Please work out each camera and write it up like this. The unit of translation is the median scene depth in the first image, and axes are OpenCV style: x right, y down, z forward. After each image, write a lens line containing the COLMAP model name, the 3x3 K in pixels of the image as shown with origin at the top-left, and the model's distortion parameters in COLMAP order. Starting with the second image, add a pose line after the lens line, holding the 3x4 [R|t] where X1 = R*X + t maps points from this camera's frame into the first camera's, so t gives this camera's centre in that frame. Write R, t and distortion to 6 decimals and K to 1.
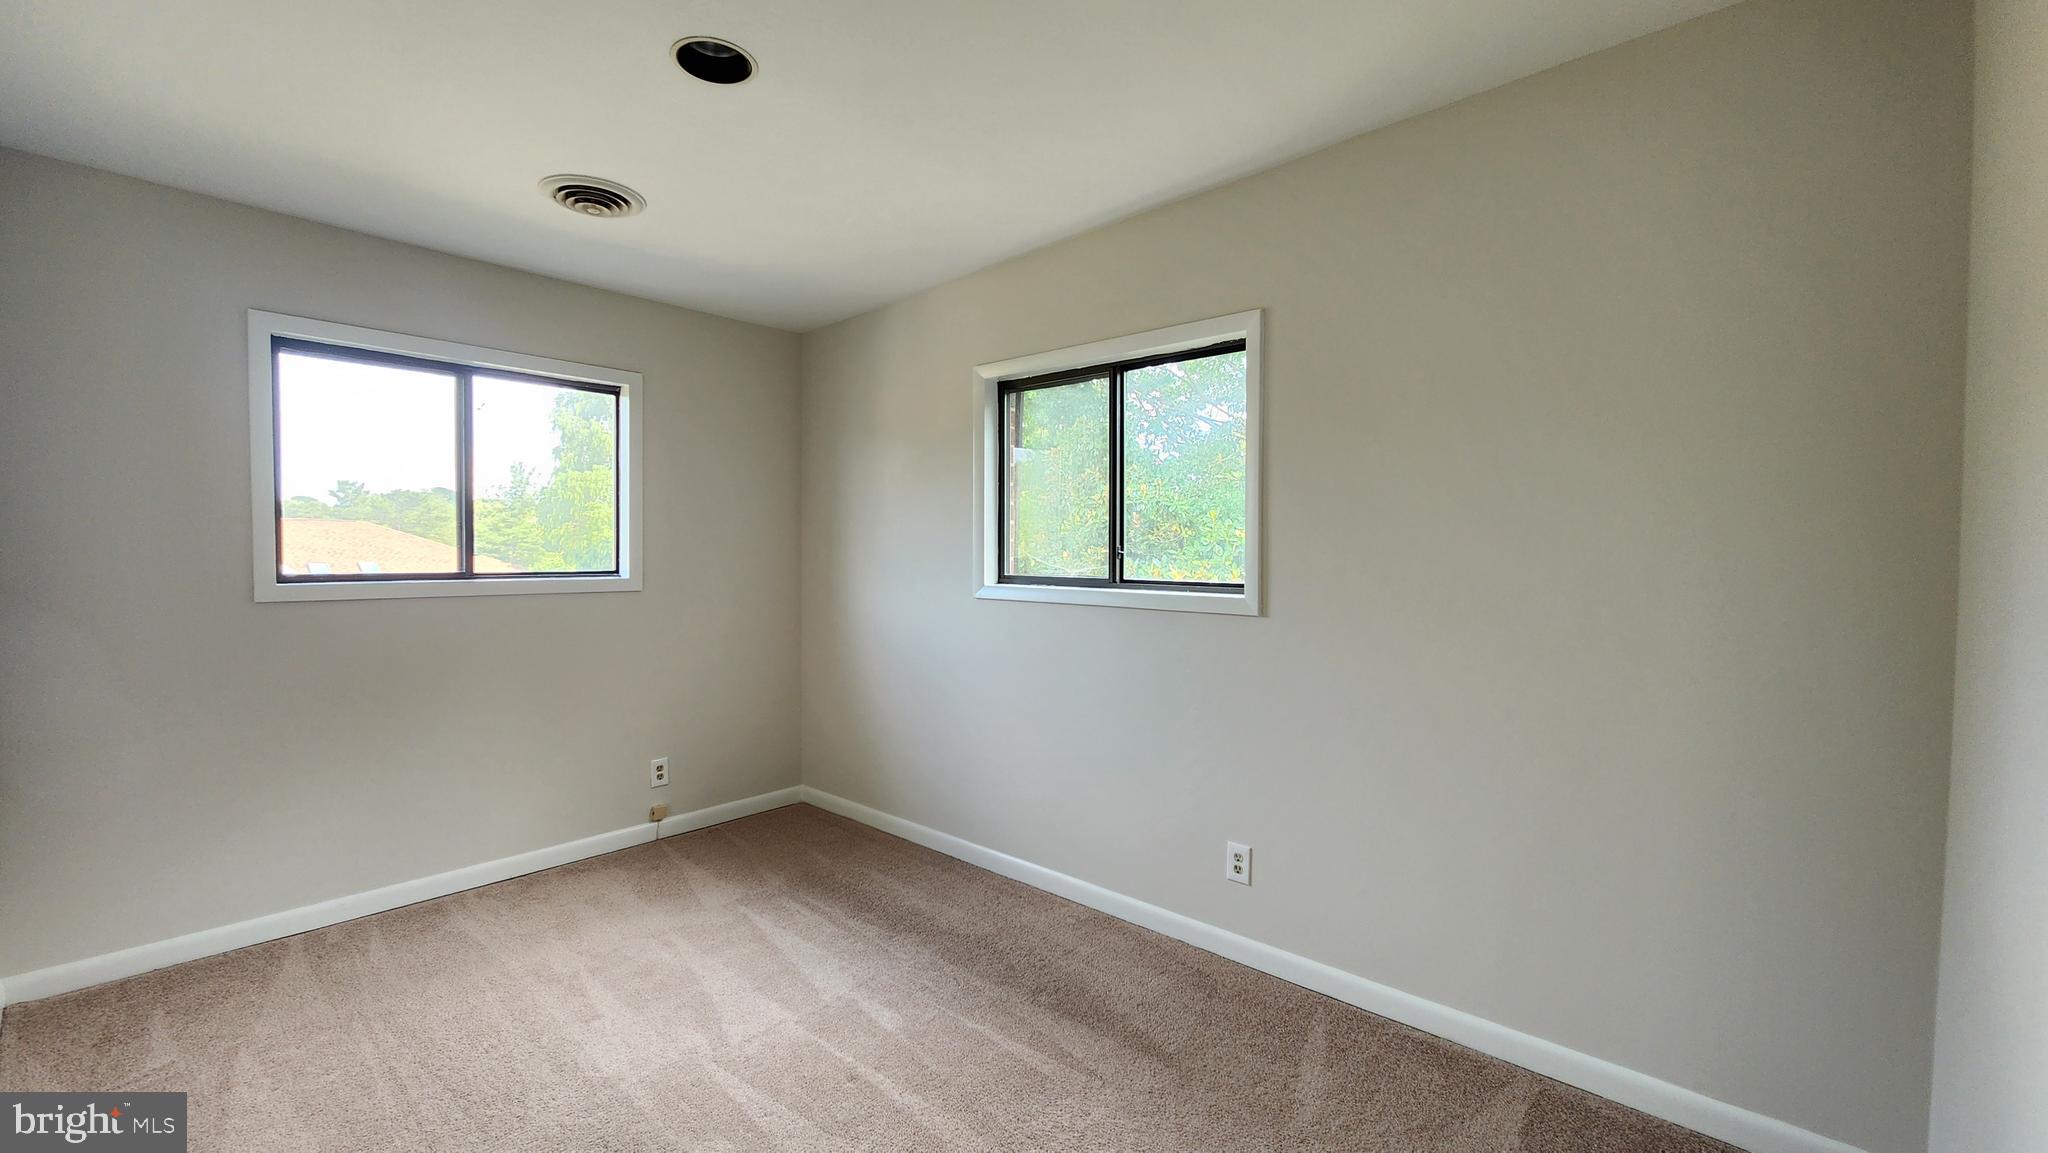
lens RADIAL K [[823.9, 0, 998.4], [0, 823.9, 589.2], [0, 0, 1]] dist [0.000788, 0.000130]
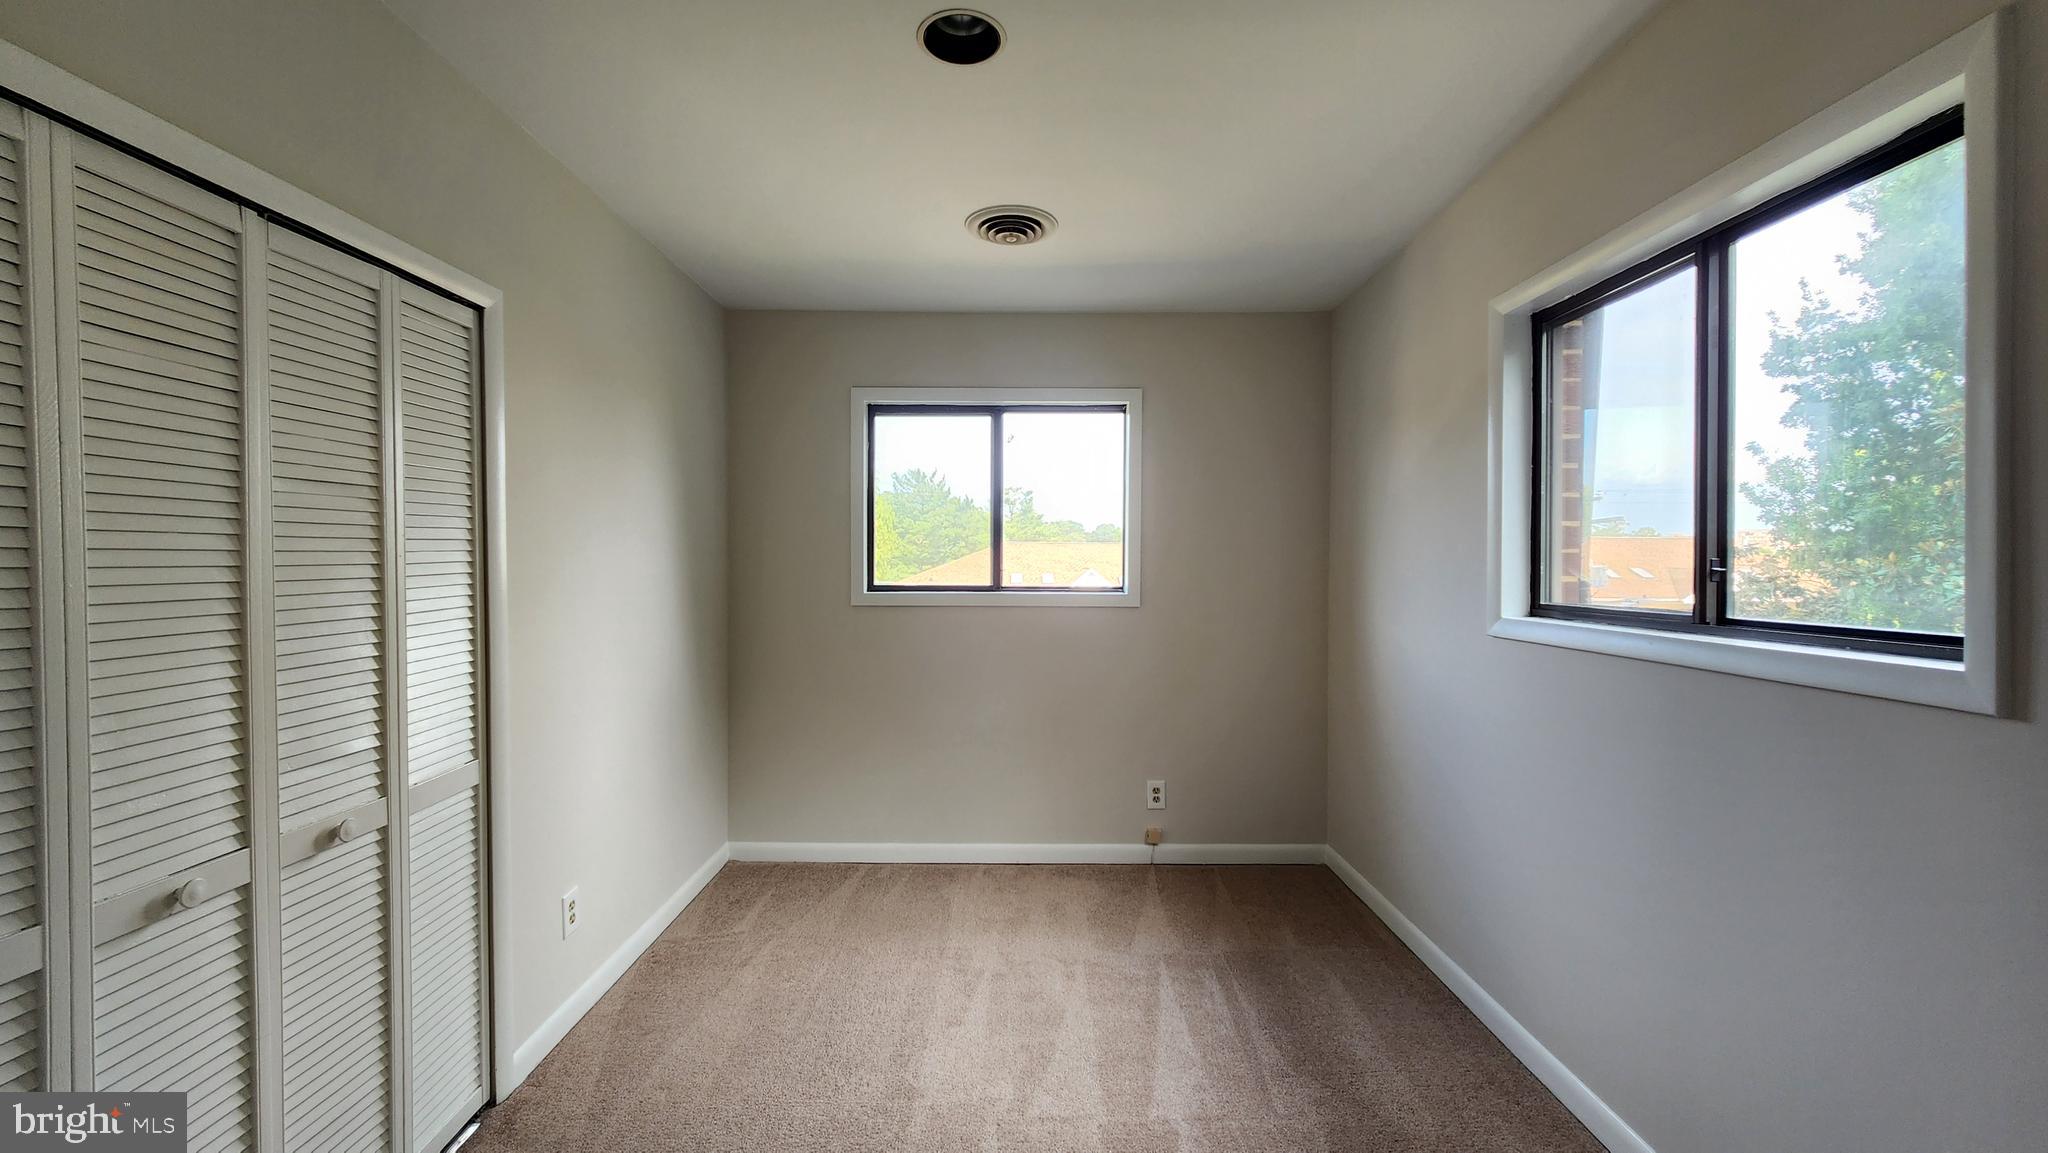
lens RADIAL K [[824.4, 0, 1028.7], [0, 824.4, 579.8], [0, 0, 1]] dist [0.006714, 0.000218]
pose [[0.676392, 0.011644, -0.736450, 0.244495], [-0.035638, 0.999221, -0.016933, -0.011443], [0.735679, 0.037699, 0.676280, 0.269435]]
